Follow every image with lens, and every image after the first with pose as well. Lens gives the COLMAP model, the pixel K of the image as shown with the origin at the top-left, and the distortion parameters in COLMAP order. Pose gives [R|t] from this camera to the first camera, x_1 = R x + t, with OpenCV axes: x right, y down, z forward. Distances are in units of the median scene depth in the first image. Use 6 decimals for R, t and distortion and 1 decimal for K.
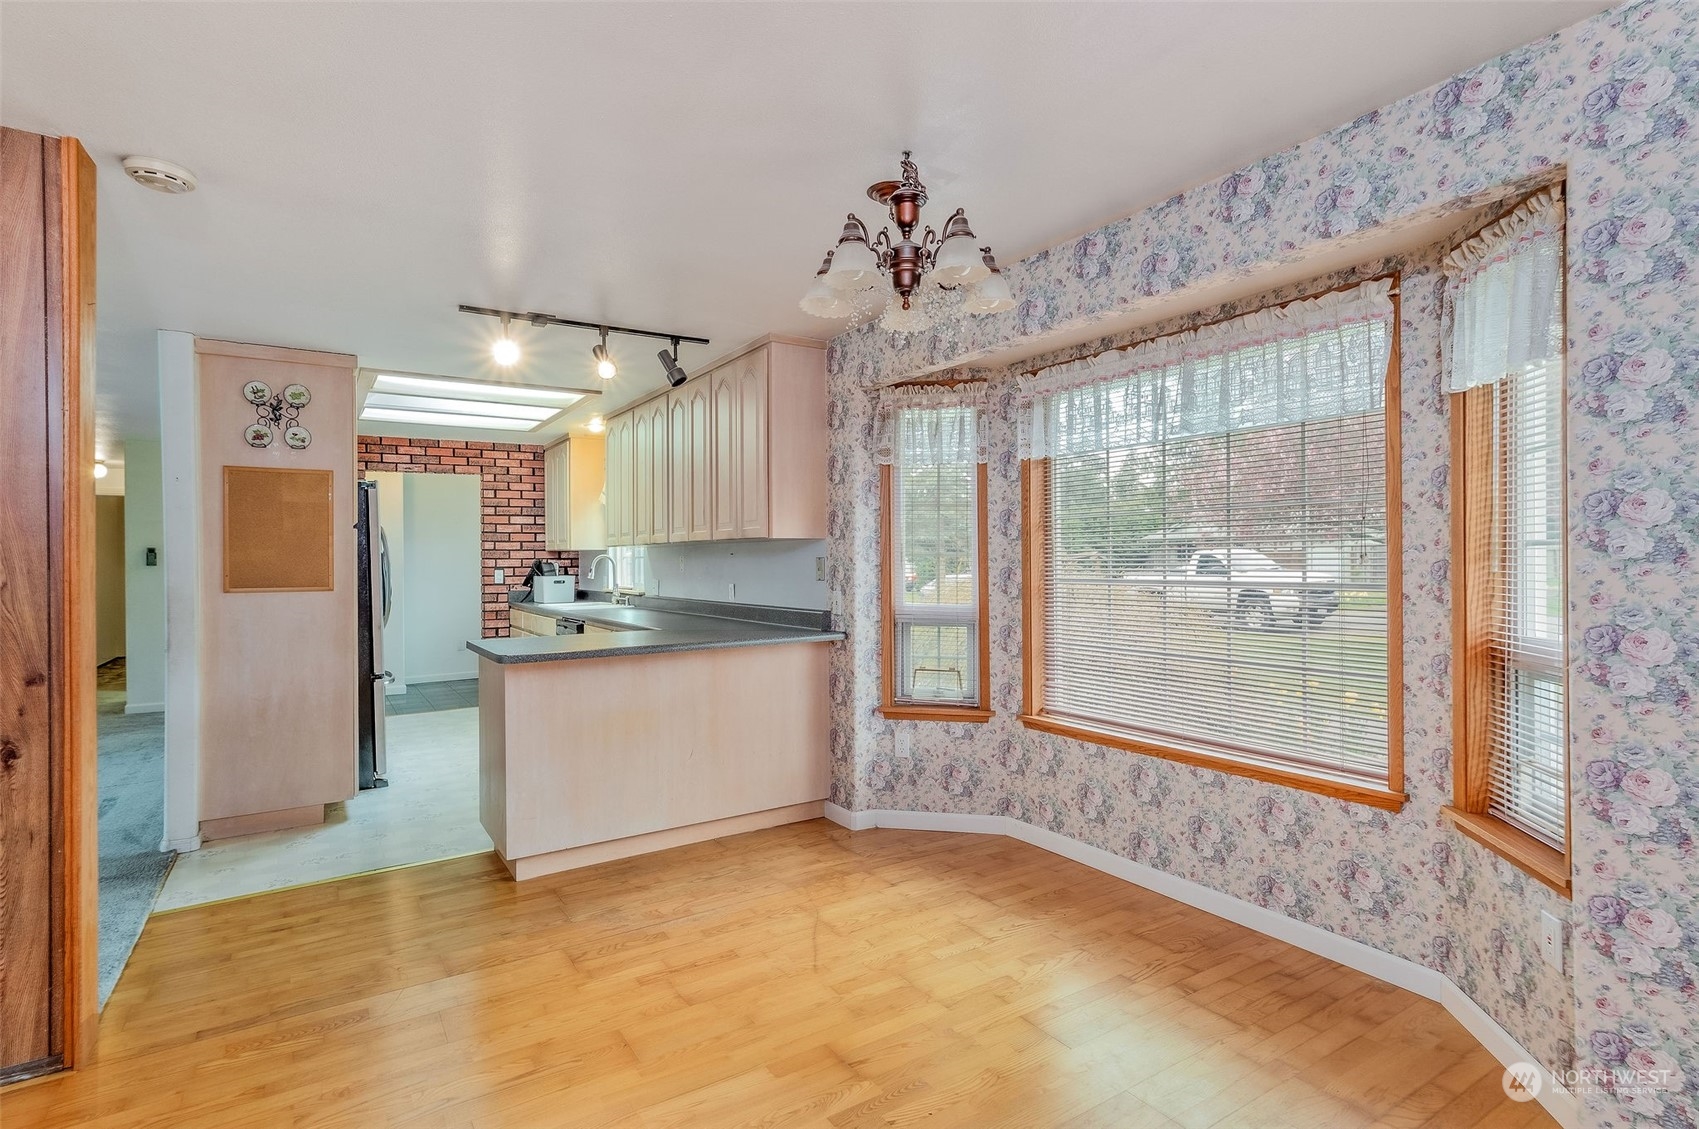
lens RADIAL K [[842.8, 0, 847.4], [0, 842.8, 559.1], [0, 0, 1]] dist [0.000137, 0.000081]
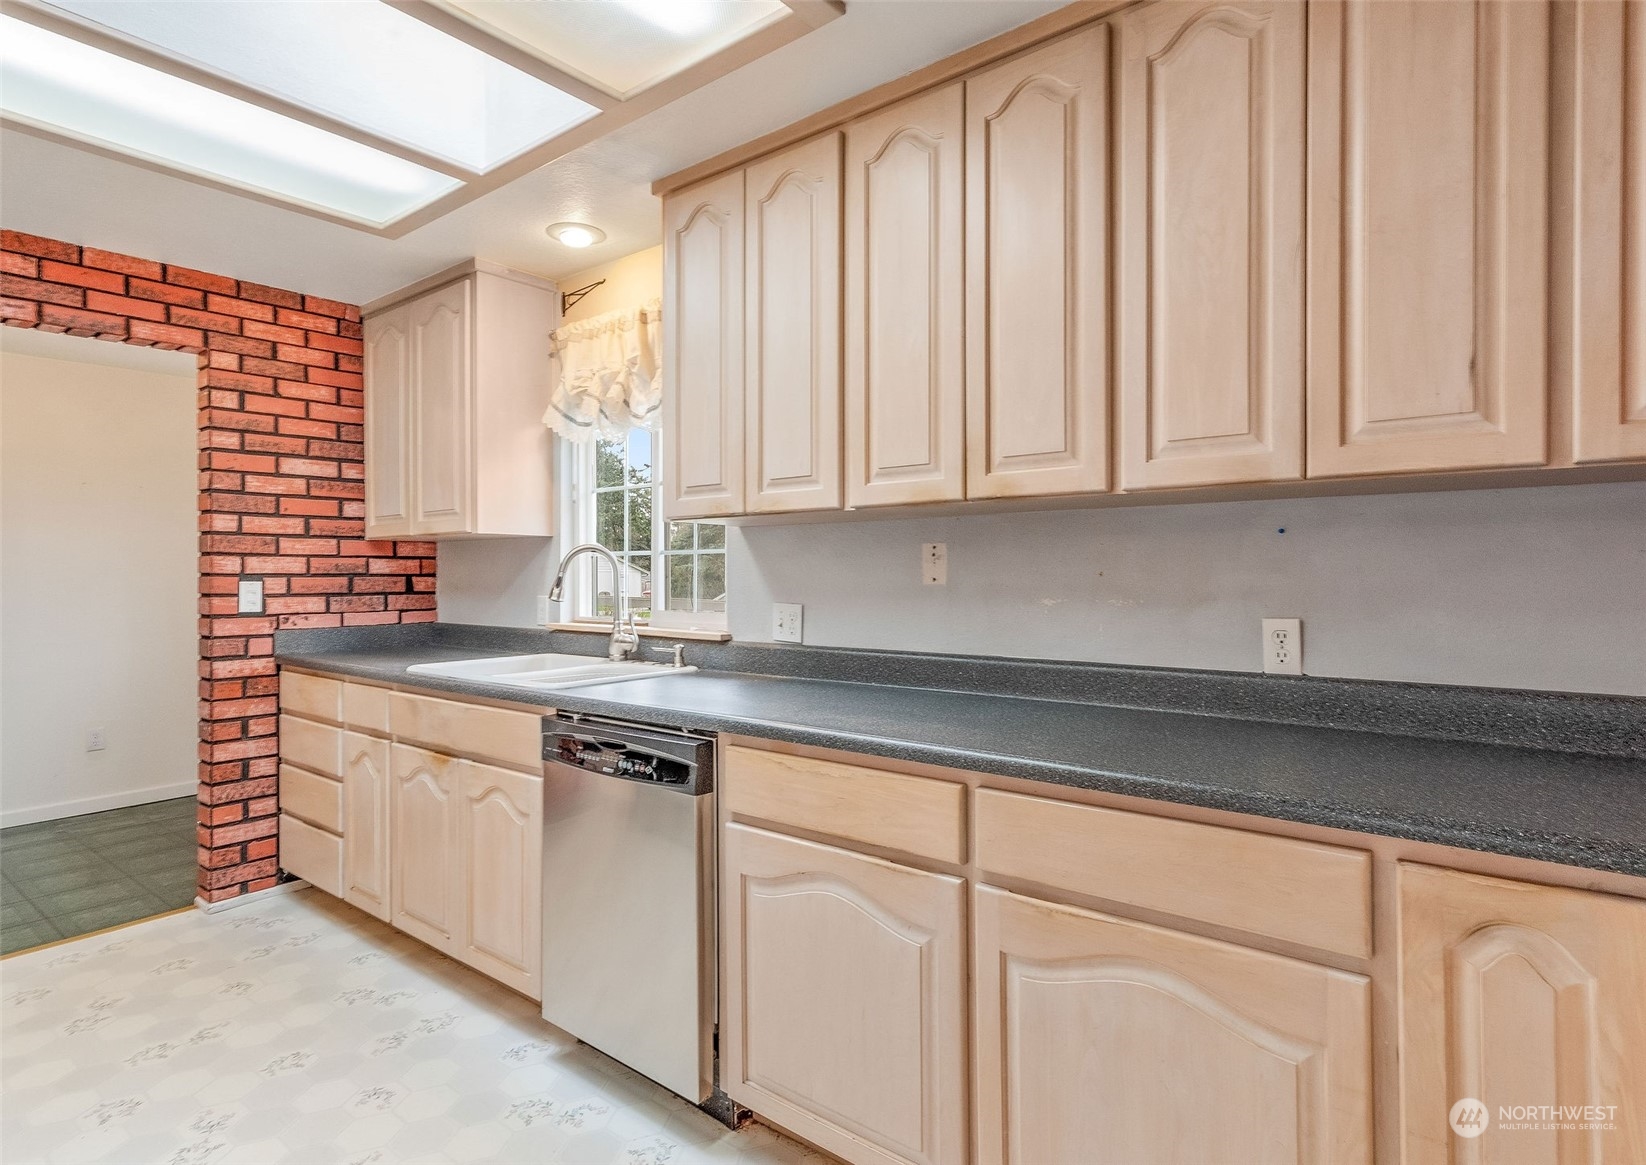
lens RADIAL K [[872.7, 0, 827.8], [0, 872.7, 575.2], [0, 0, 1]] dist [0.021498, 0.000411]
pose [[0.948639, 0.007530, 0.316270, -0.277673], [-0.006123, 0.999966, -0.005443, 0.010673], [-0.316300, 0.003227, 0.948654, 0.486204]]
